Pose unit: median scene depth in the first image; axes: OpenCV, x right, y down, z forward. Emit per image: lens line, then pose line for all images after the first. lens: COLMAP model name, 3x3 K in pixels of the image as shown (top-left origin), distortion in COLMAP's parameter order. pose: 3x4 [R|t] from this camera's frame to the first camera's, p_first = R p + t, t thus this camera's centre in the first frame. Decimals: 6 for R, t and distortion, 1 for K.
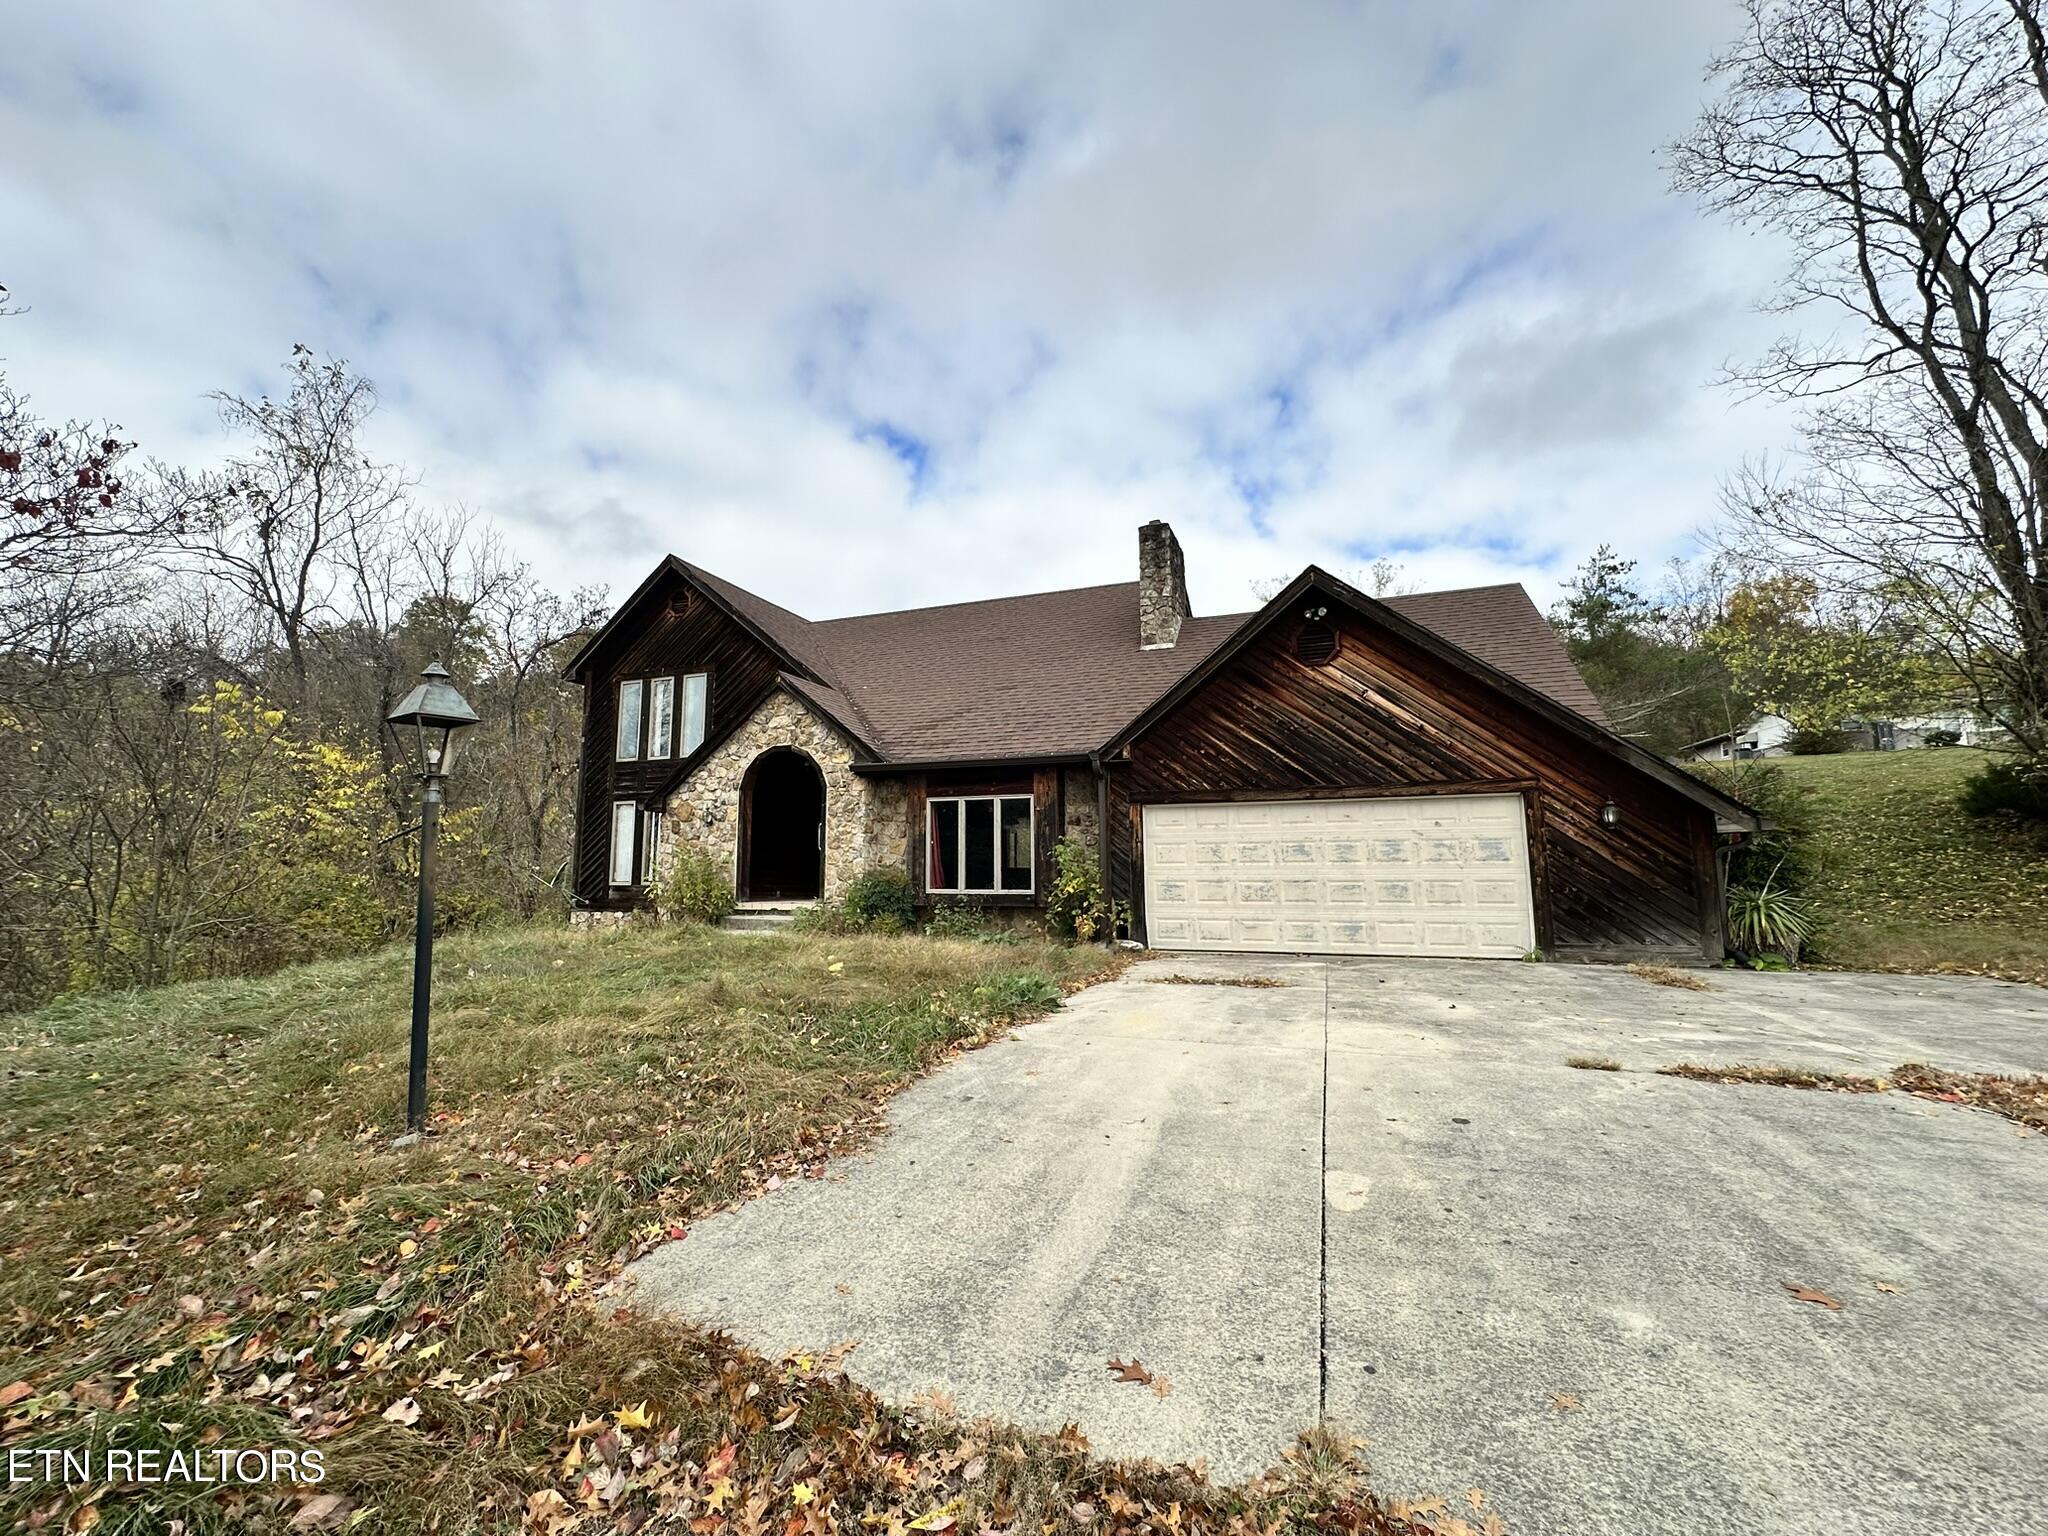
lens RADIAL K [[816.6, 0, 1021.6], [0, 816.6, 767.0], [0, 0, 1]] dist [-0.004052, 0.001045]
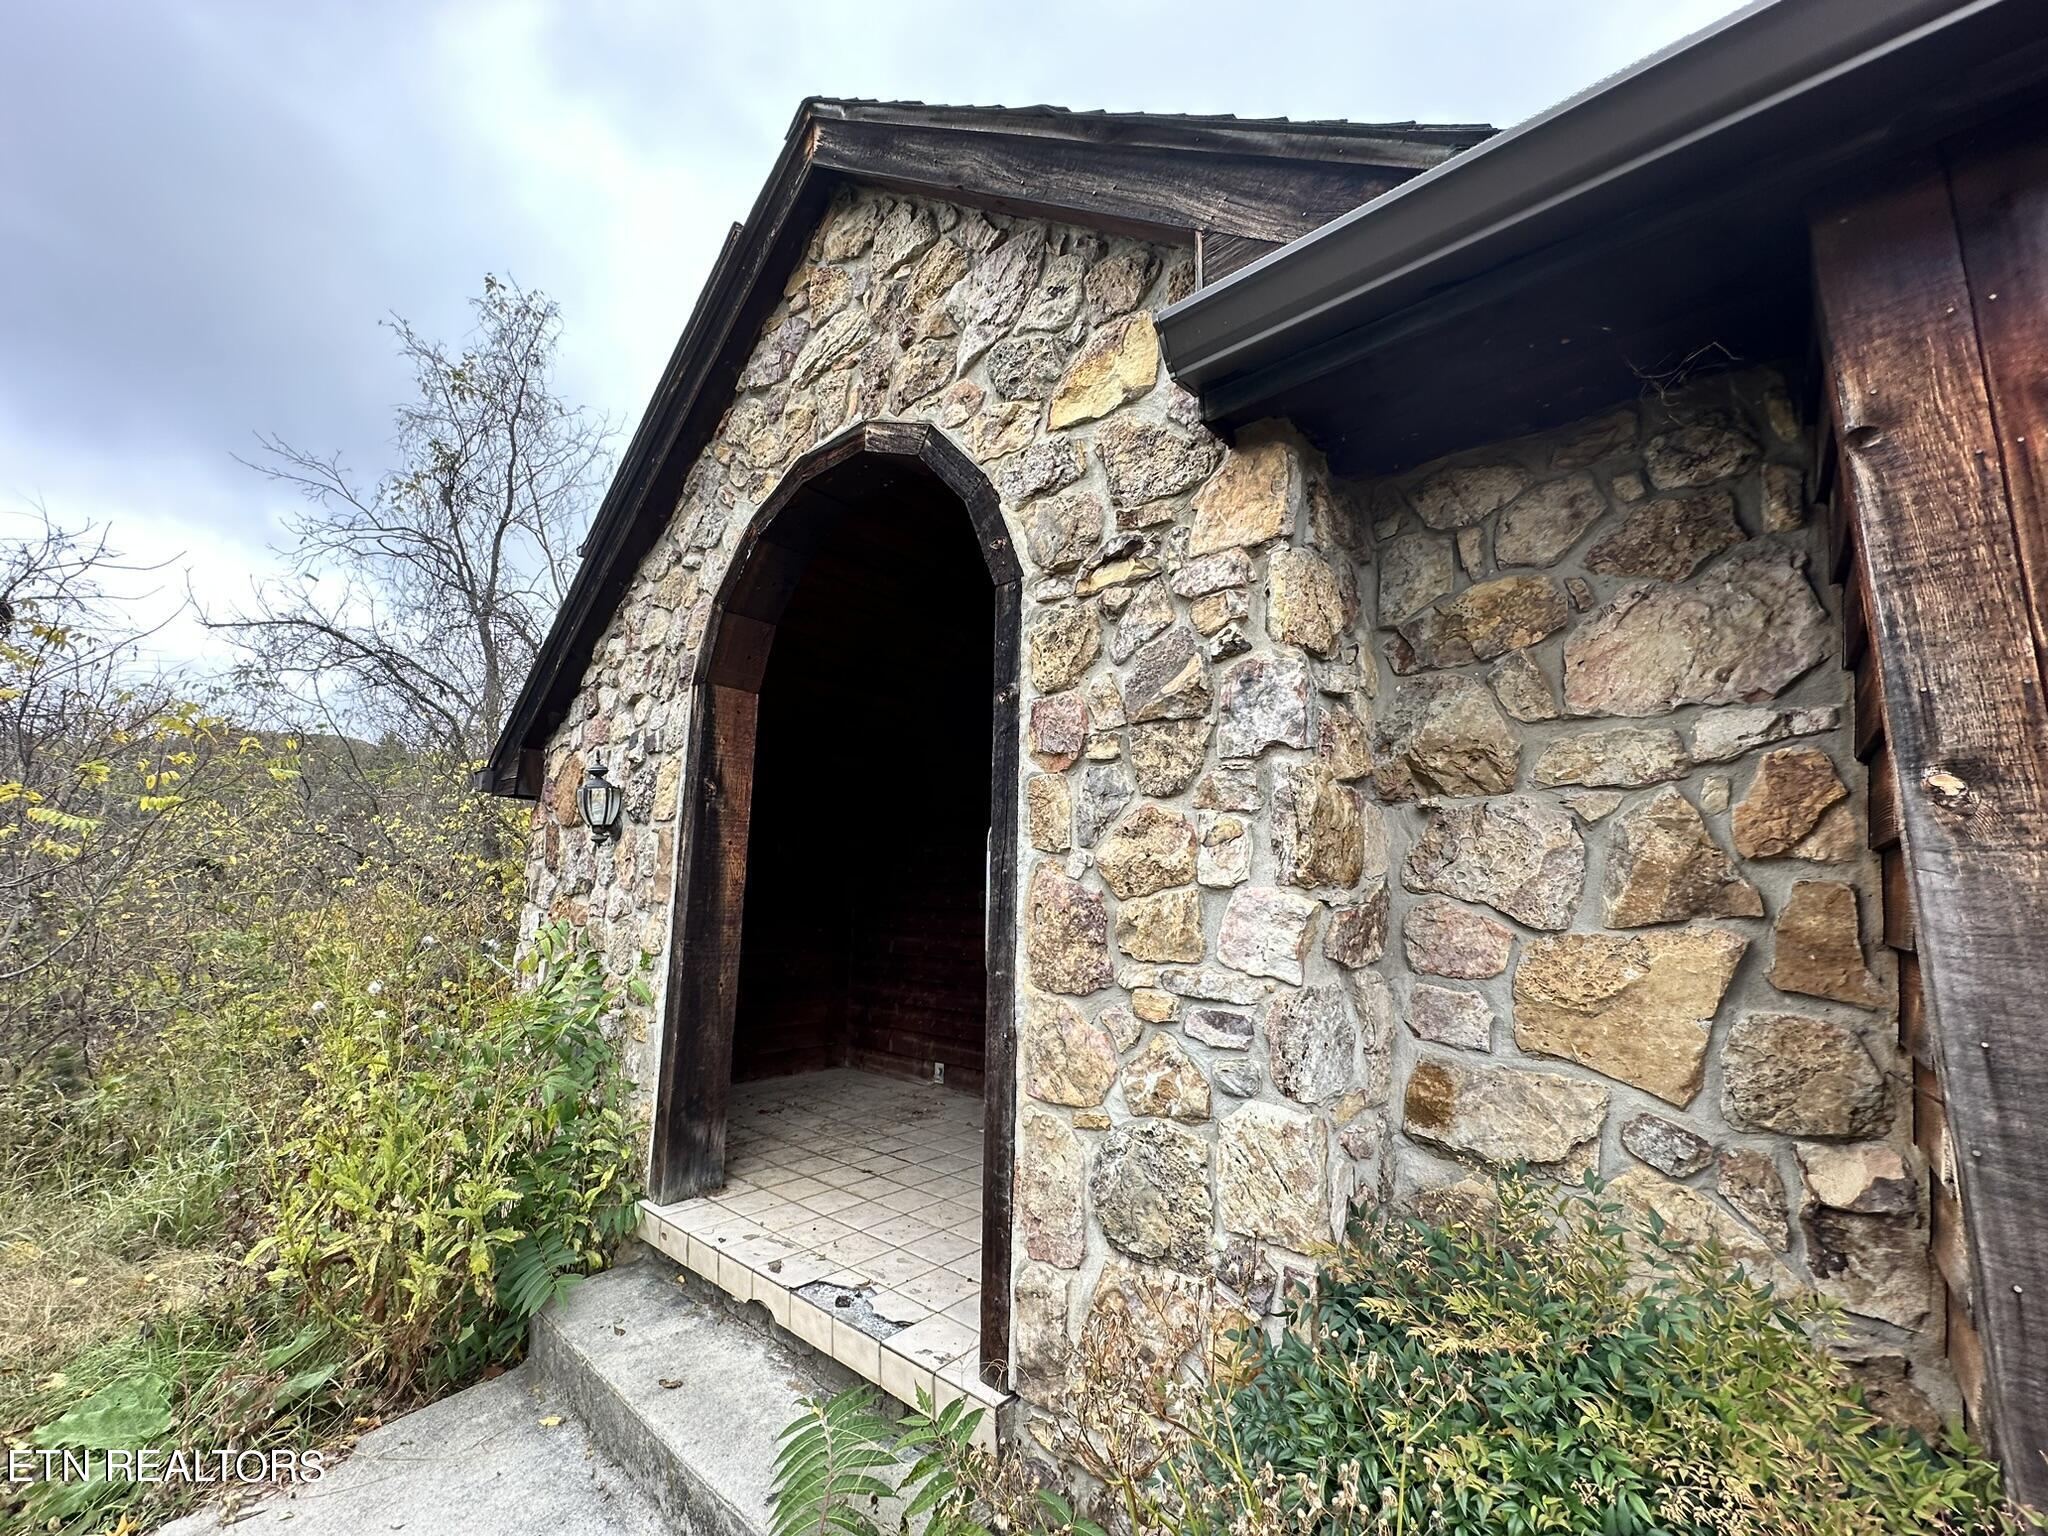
lens RADIAL K [[816.6, 0, 1021.2], [0, 816.6, 764.4], [0, 0, 1]] dist [-0.004052, 0.001045]
pose [[0.931344, -0.037386, -0.362217, -0.213801], [0.020315, 0.998501, -0.050825, 0.078523], [0.363574, 0.039977, 0.930707, 0.996634]]
